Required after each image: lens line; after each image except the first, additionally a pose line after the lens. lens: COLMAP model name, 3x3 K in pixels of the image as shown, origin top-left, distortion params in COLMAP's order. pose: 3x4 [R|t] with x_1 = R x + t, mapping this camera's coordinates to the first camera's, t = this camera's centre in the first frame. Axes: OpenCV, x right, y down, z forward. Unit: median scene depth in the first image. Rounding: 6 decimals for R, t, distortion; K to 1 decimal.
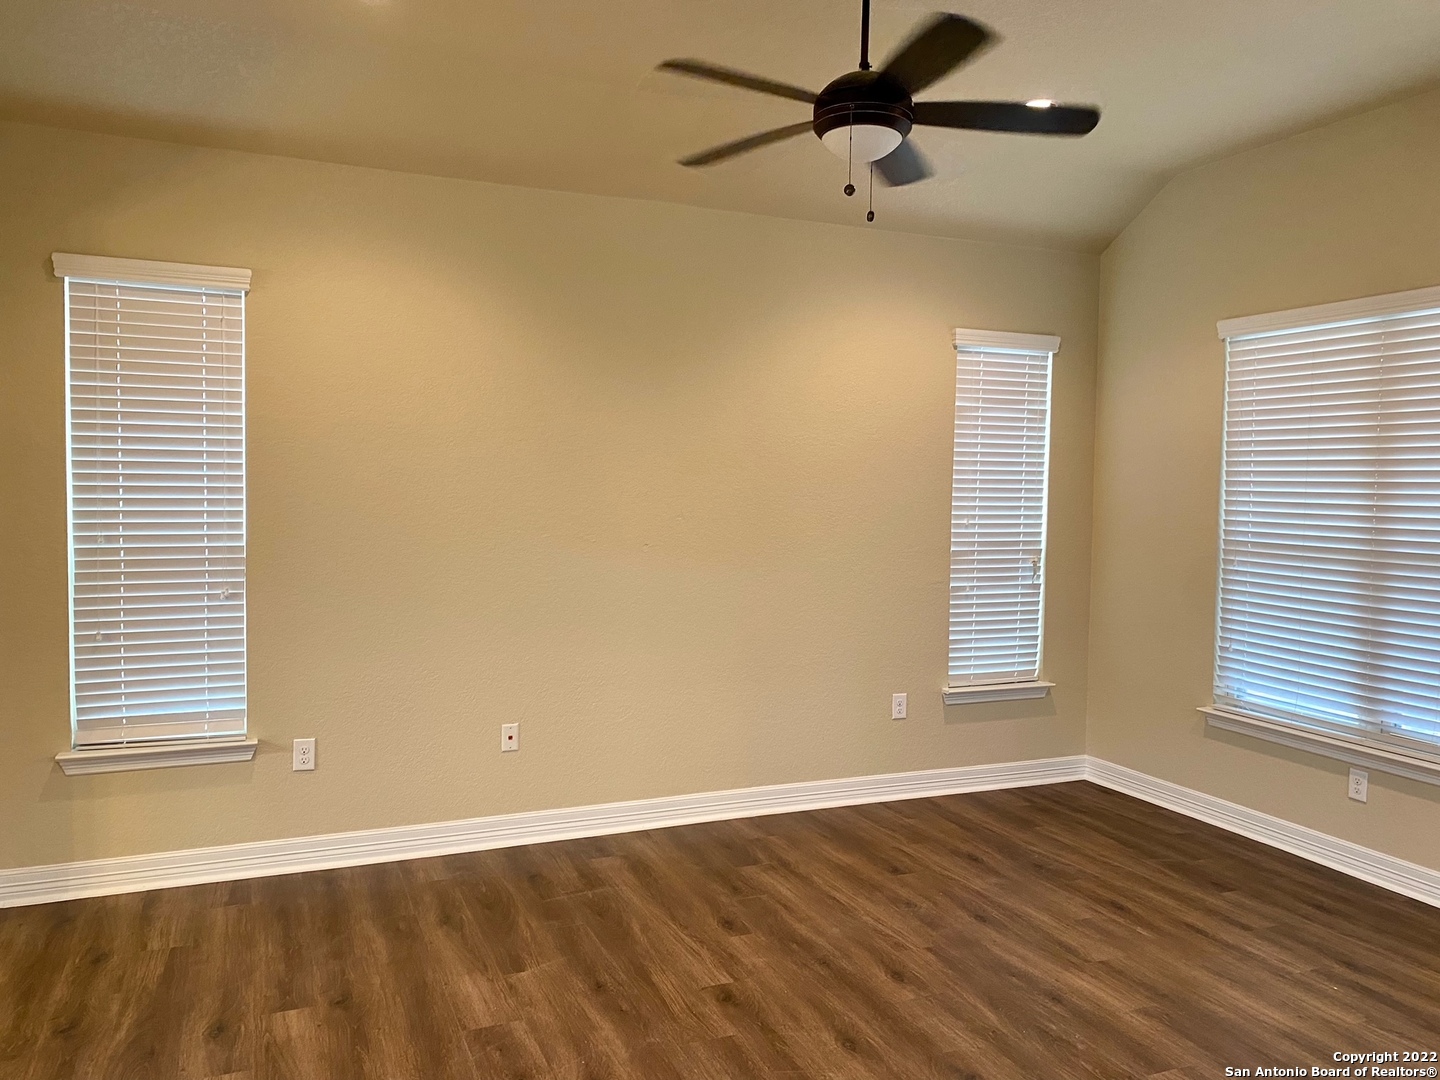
lens RADIAL K [[1110.5, 0, 741.4], [0, 1110.5, 533.9], [0, 0, 1]] dist [0.012137, -0.000110]
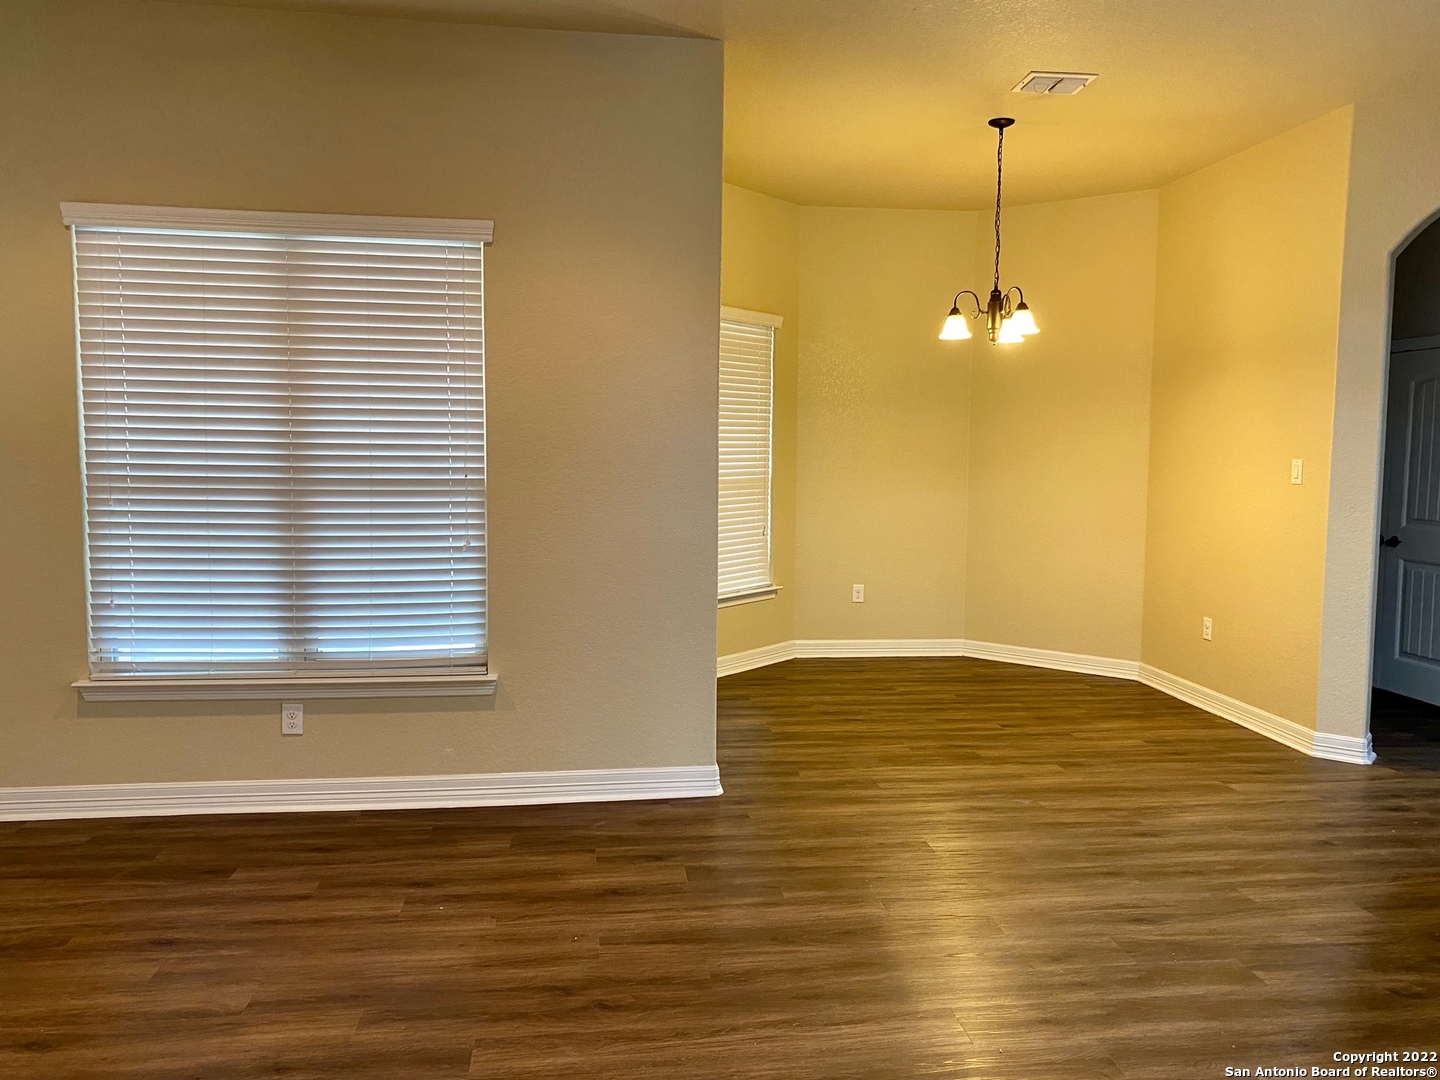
lens RADIAL K [[1110.5, 0, 741.4], [0, 1110.5, 533.9], [0, 0, 1]] dist [0.012137, -0.000110]
pose [[0.277062, -0.098564, 0.955783, -0.260444], [0.031434, 0.995122, 0.093508, -0.015527], [-0.960338, 0.004136, 0.278809, 0.356927]]
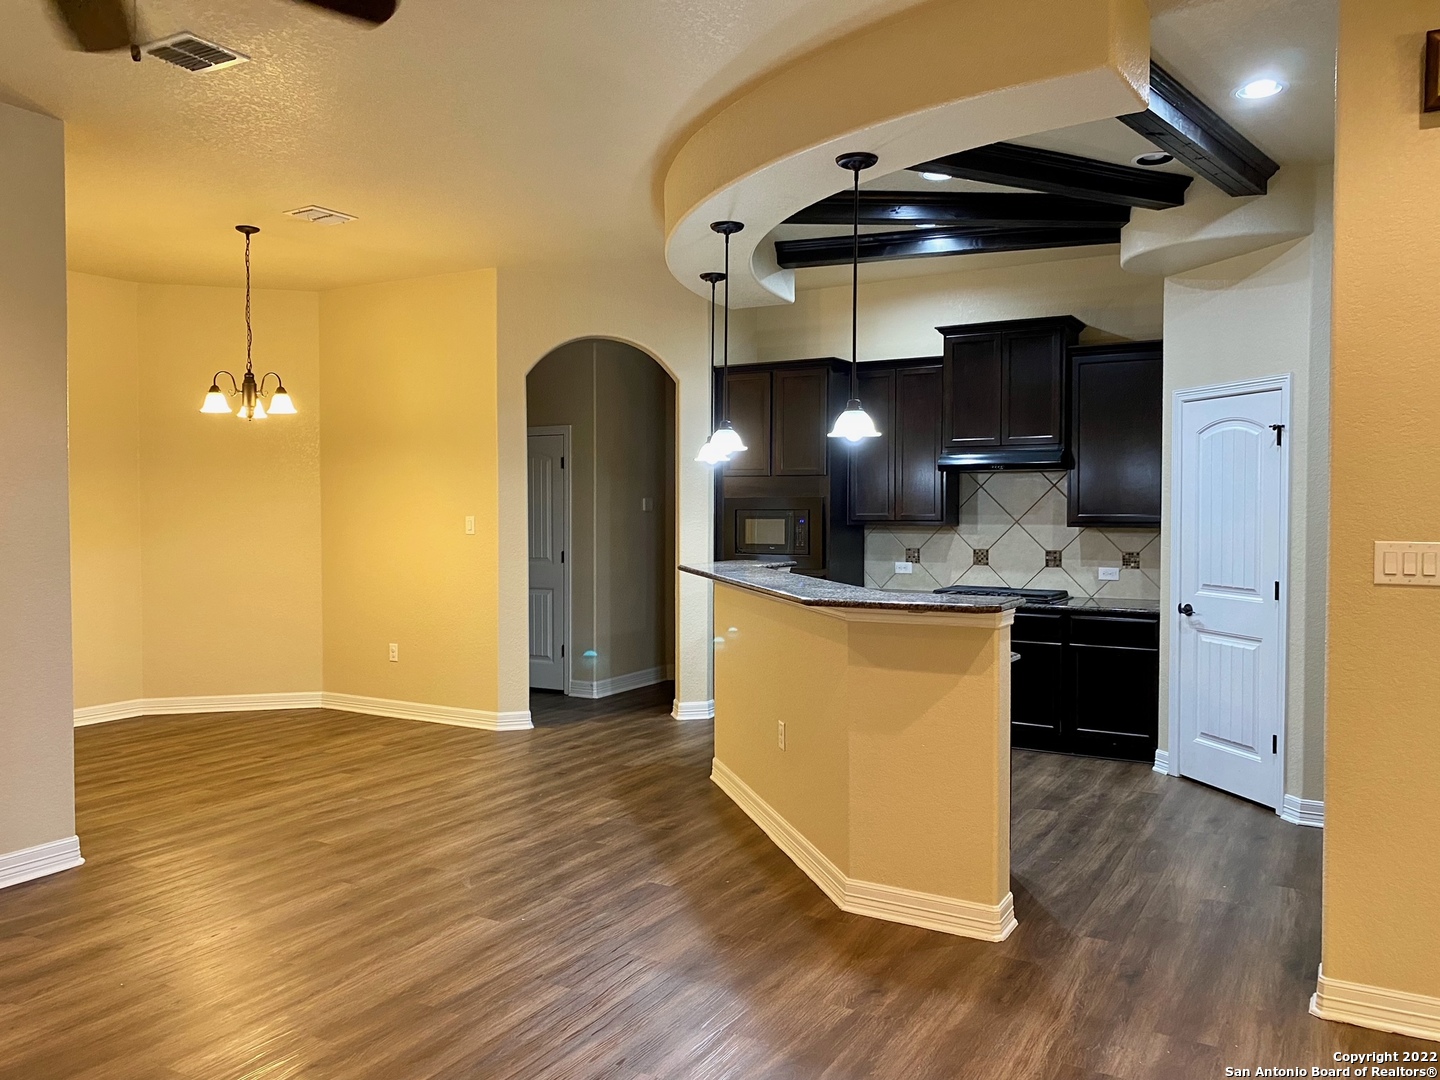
lens RADIAL K [[1110.5, 0, 741.4], [0, 1110.5, 533.9], [0, 0, 1]] dist [0.012137, -0.000110]
pose [[-0.605949, -0.044198, 0.794275, -0.425608], [0.014880, 0.997651, 0.066866, -0.035394], [-0.795365, 0.052336, -0.603868, 0.682356]]
